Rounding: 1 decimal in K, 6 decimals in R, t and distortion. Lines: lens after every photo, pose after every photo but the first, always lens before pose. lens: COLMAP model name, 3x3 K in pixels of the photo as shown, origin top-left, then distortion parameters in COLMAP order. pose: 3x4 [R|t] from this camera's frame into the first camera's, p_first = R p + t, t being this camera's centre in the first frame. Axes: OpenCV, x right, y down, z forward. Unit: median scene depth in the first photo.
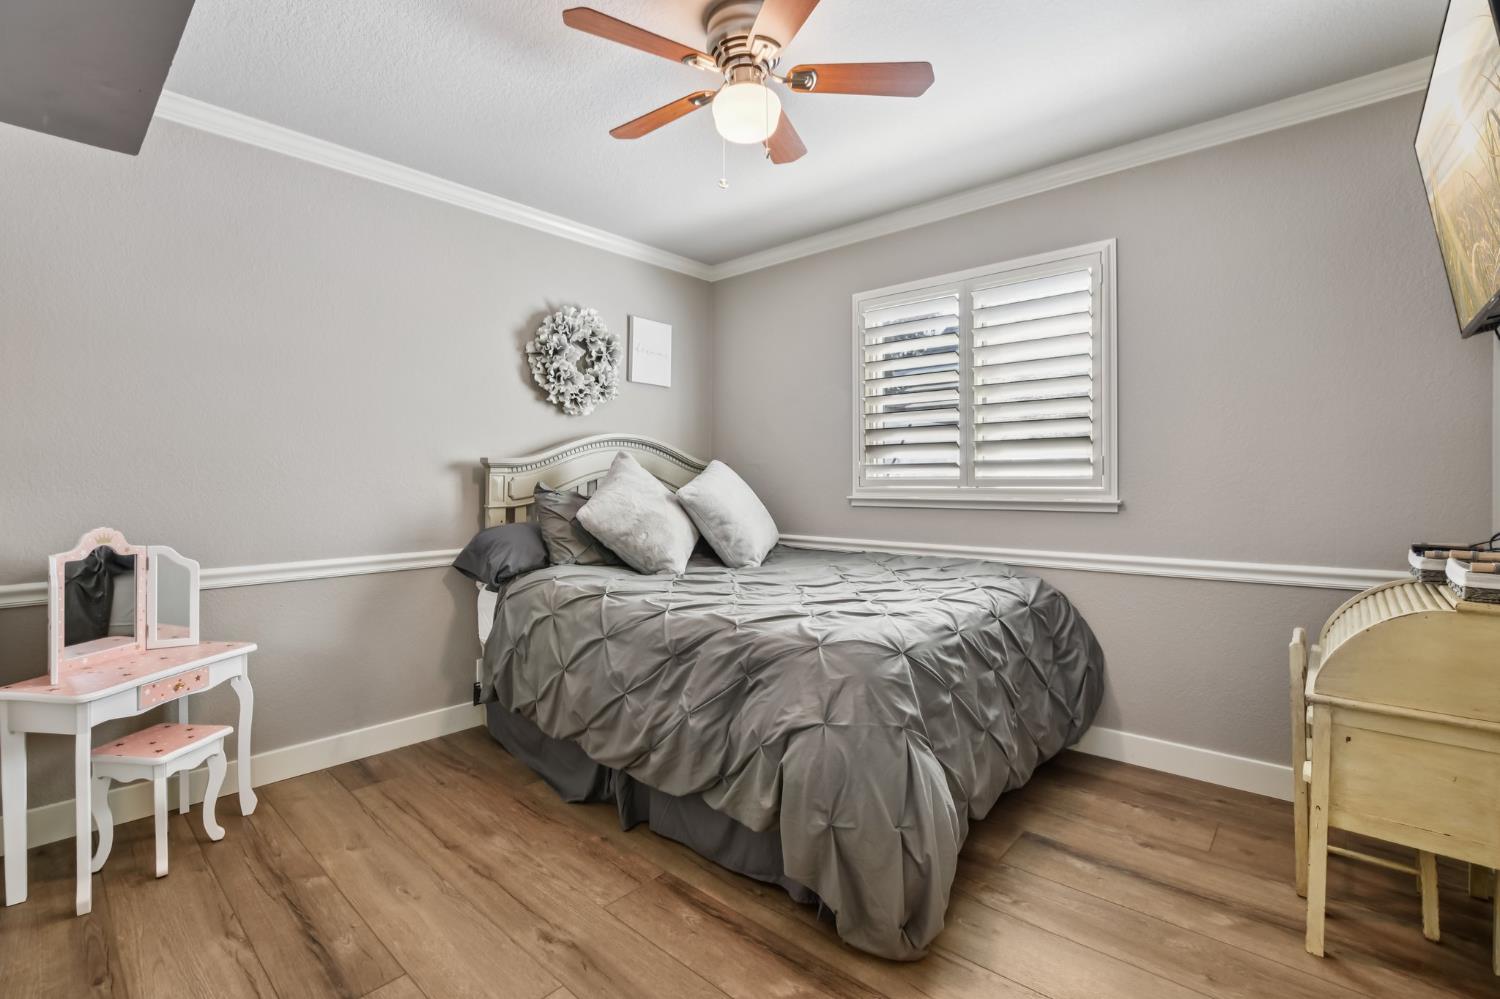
lens RADIAL K [[672.9, 0, 755.4], [0, 672.9, 511.8], [0, 0, 1]] dist [-0.022533, 0.000391]
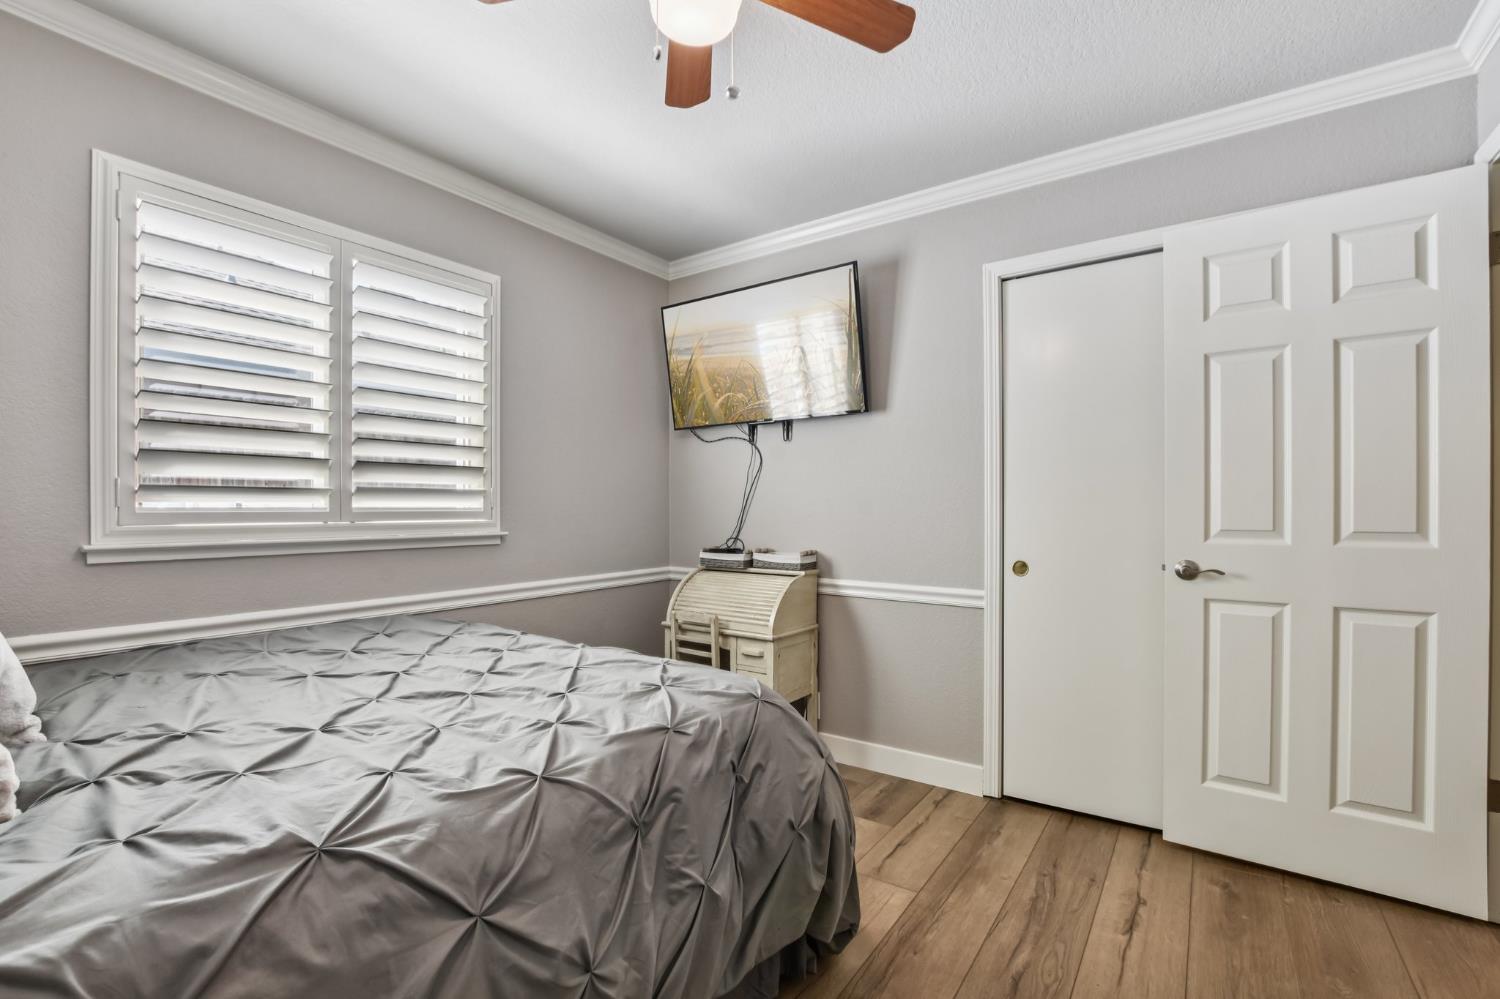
lens RADIAL K [[672.9, 0, 755.4], [0, 672.9, 511.8], [0, 0, 1]] dist [-0.022533, 0.000391]
pose [[-0.123314, 0.001812, 0.992366, -0.518681], [0.045716, 0.998947, 0.003857, -0.034131], [-0.991314, 0.045843, -0.123267, 0.727704]]
